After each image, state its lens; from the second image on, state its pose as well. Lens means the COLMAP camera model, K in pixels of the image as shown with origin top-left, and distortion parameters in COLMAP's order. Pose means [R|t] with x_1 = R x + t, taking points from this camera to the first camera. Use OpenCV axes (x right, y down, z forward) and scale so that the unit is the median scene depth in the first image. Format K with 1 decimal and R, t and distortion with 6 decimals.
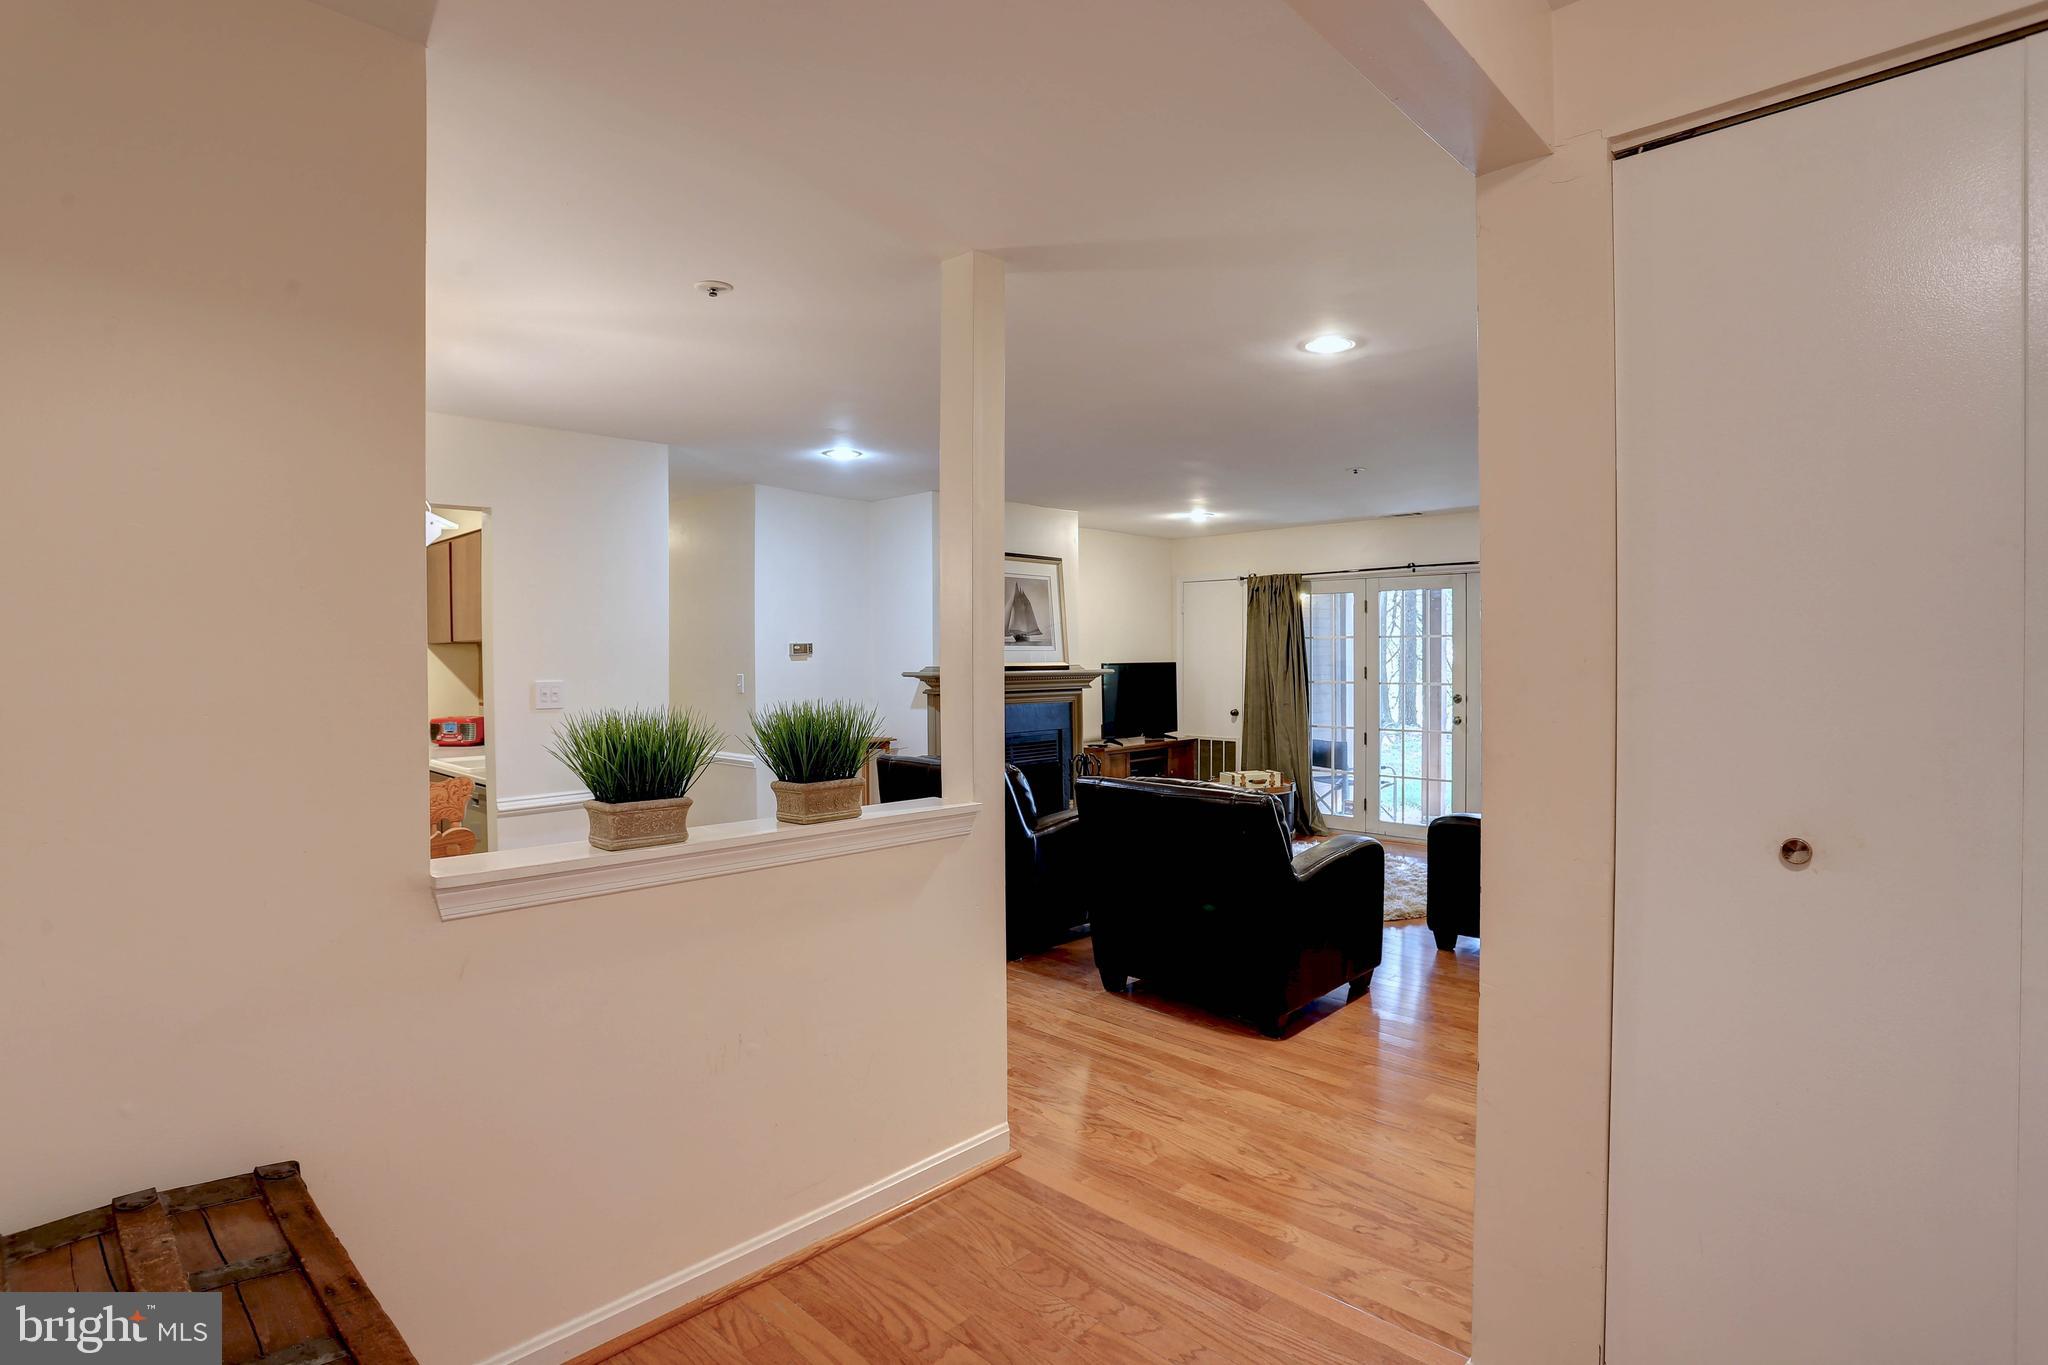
lens RADIAL K [[988.8, 0, 1025.3], [0, 988.8, 667.8], [0, 0, 1]] dist [-0.067283, 0.033827]
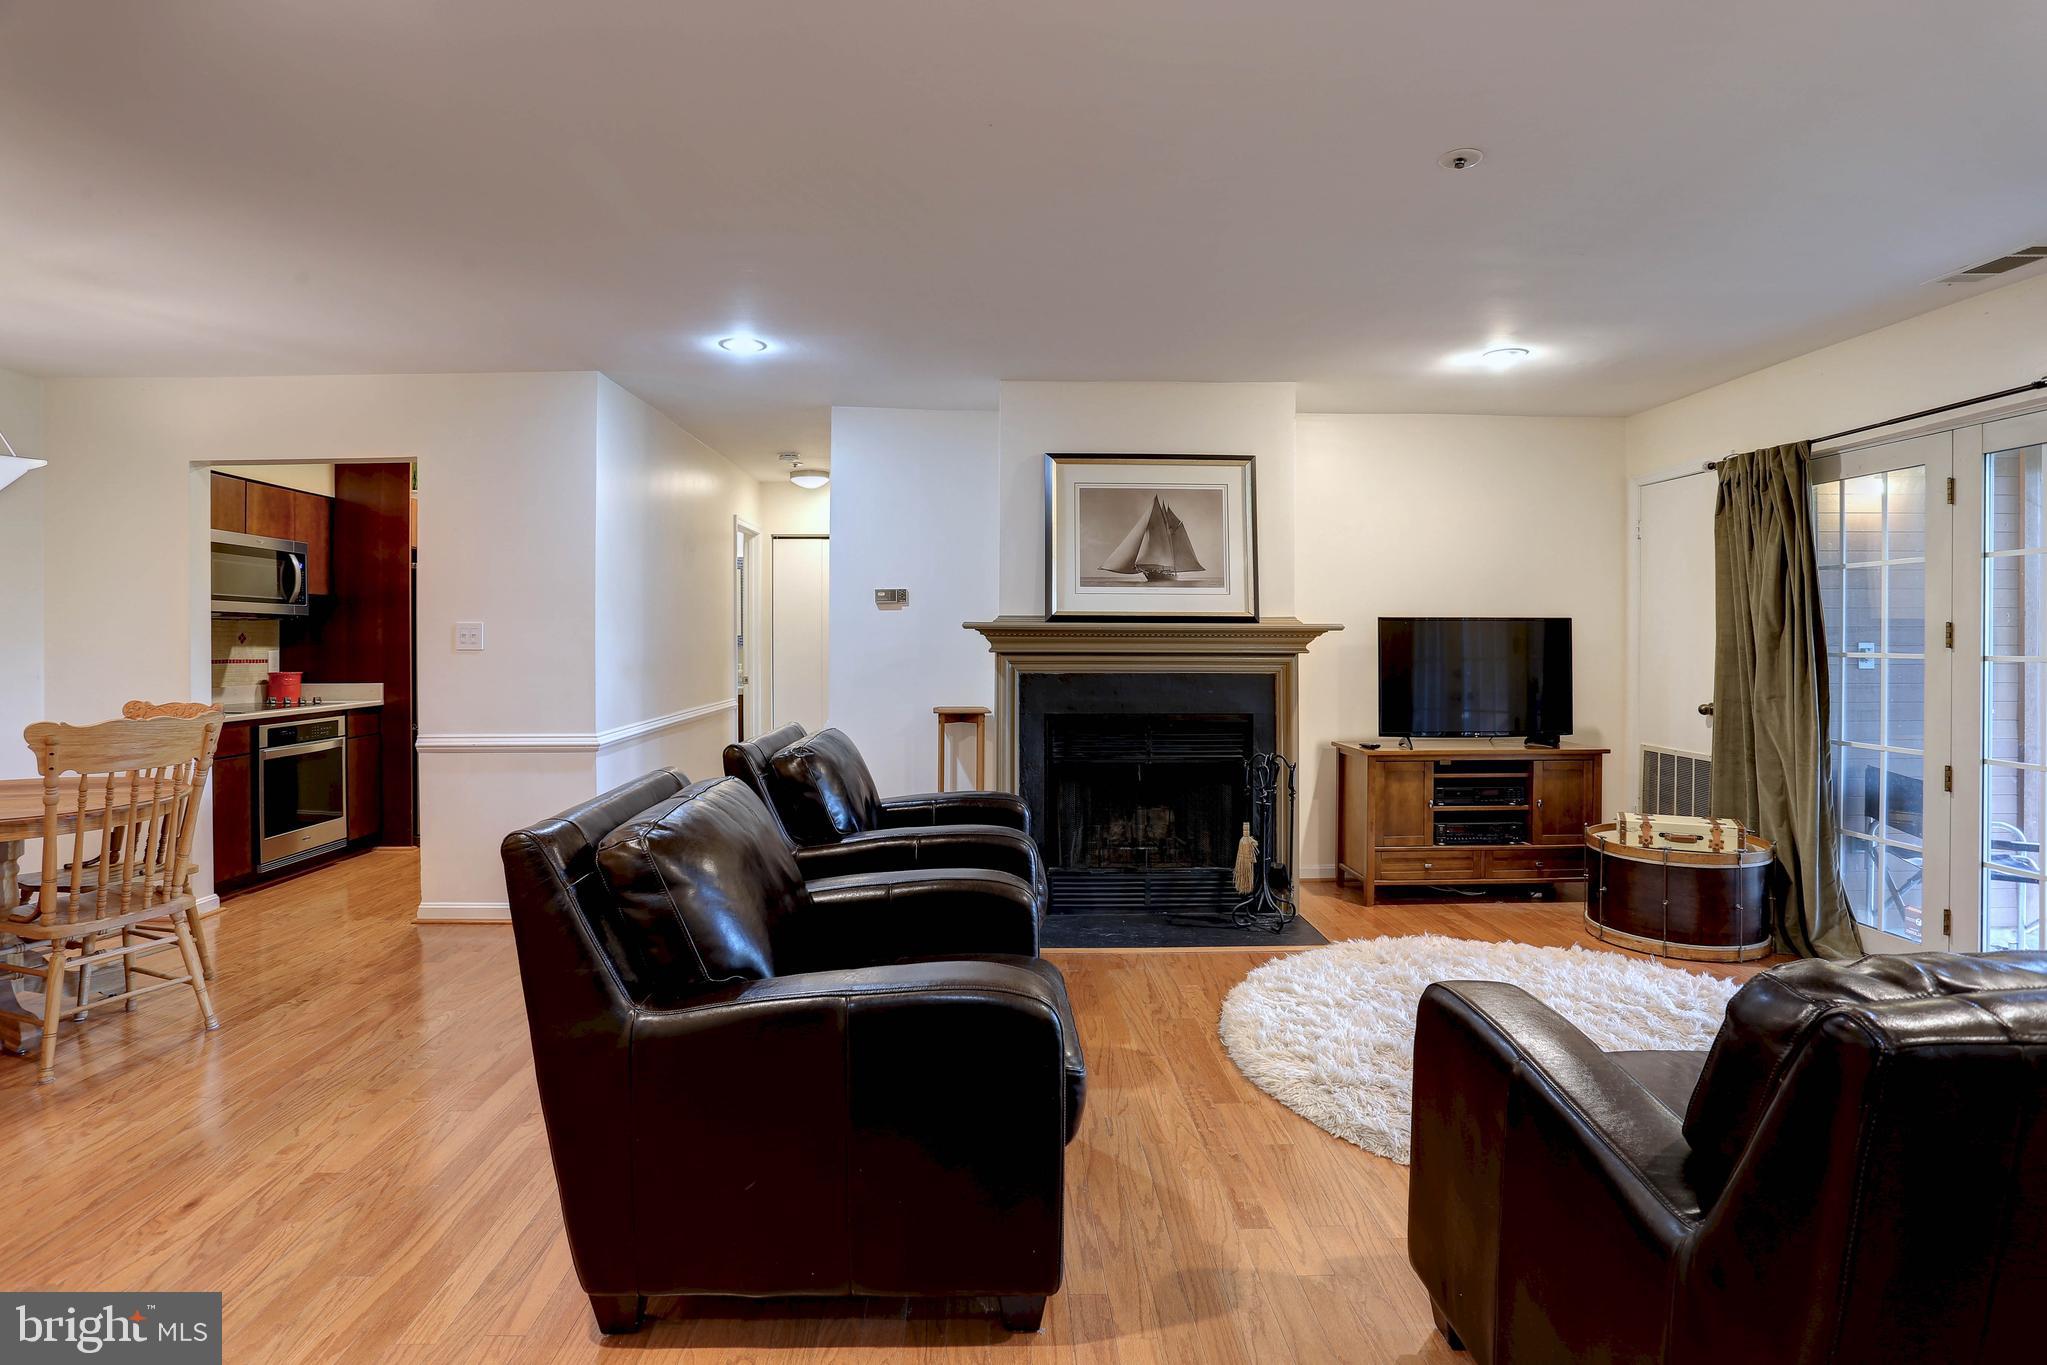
lens RADIAL K [[1035.2, 0, 1021.8], [0, 1035.2, 643.4], [0, 0, 1]] dist [-0.109215, 0.058866]
pose [[0.710012, 0.010561, -0.704110, 0.362376], [-0.013988, 0.999902, 0.000893, 0.014519], [0.704050, 0.009216, 0.710090, 0.358740]]
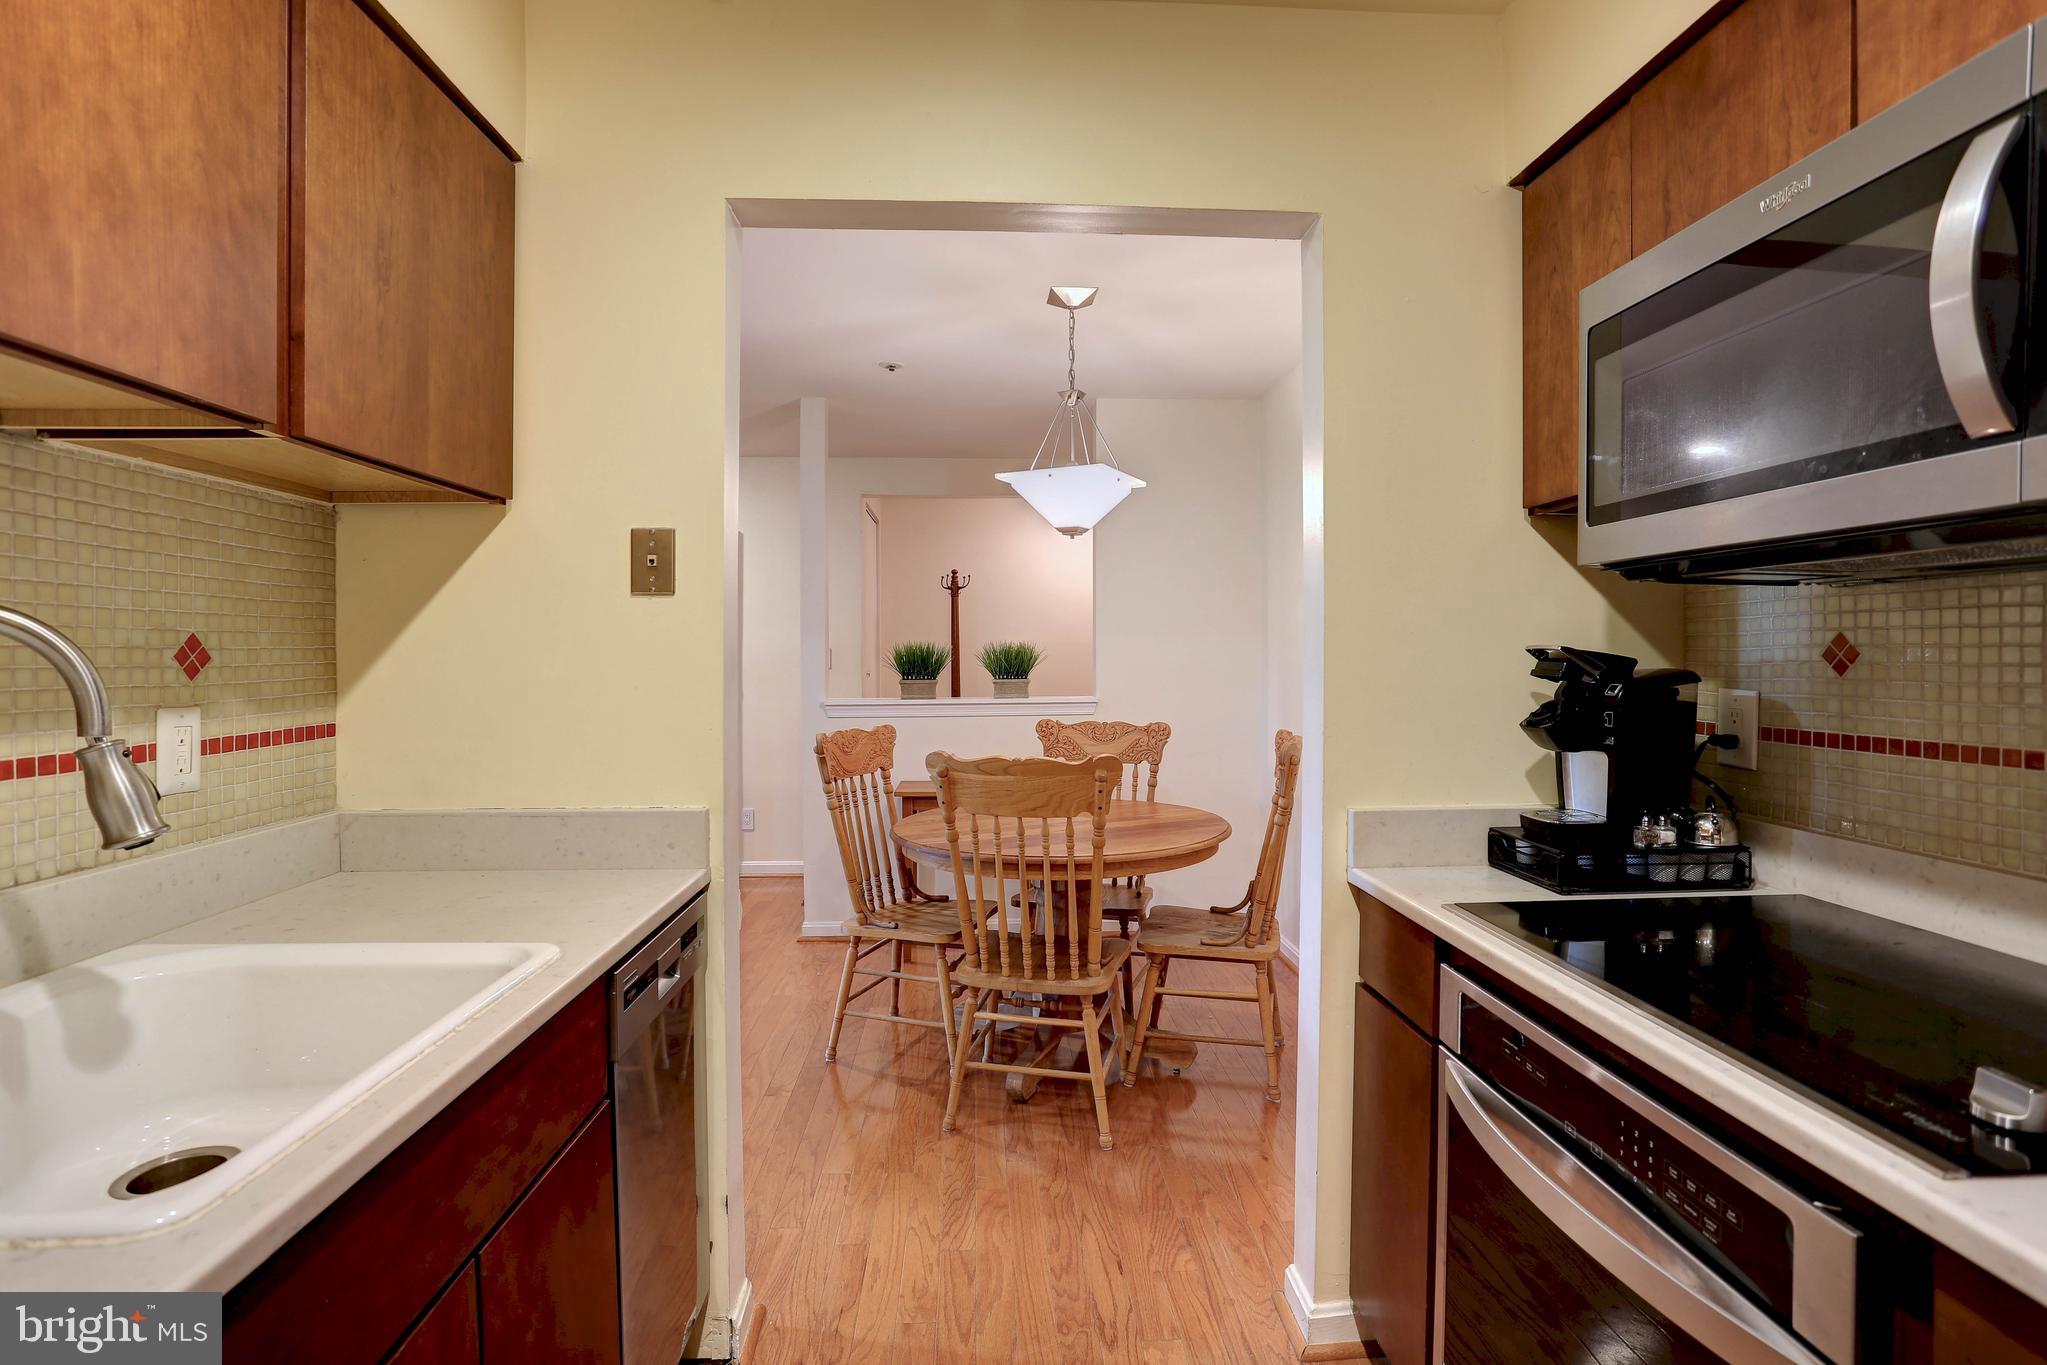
lens RADIAL K [[1008.8, 0, 1014.0], [0, 1008.8, 667.4], [0, 0, 1]] dist [-0.081209, 0.036911]
pose [[-0.733529, 0.000050, 0.679658, -0.497547], [0.014019, 0.999788, 0.015057, 0.016766], [-0.679513, 0.020573, -0.733375, 0.650176]]
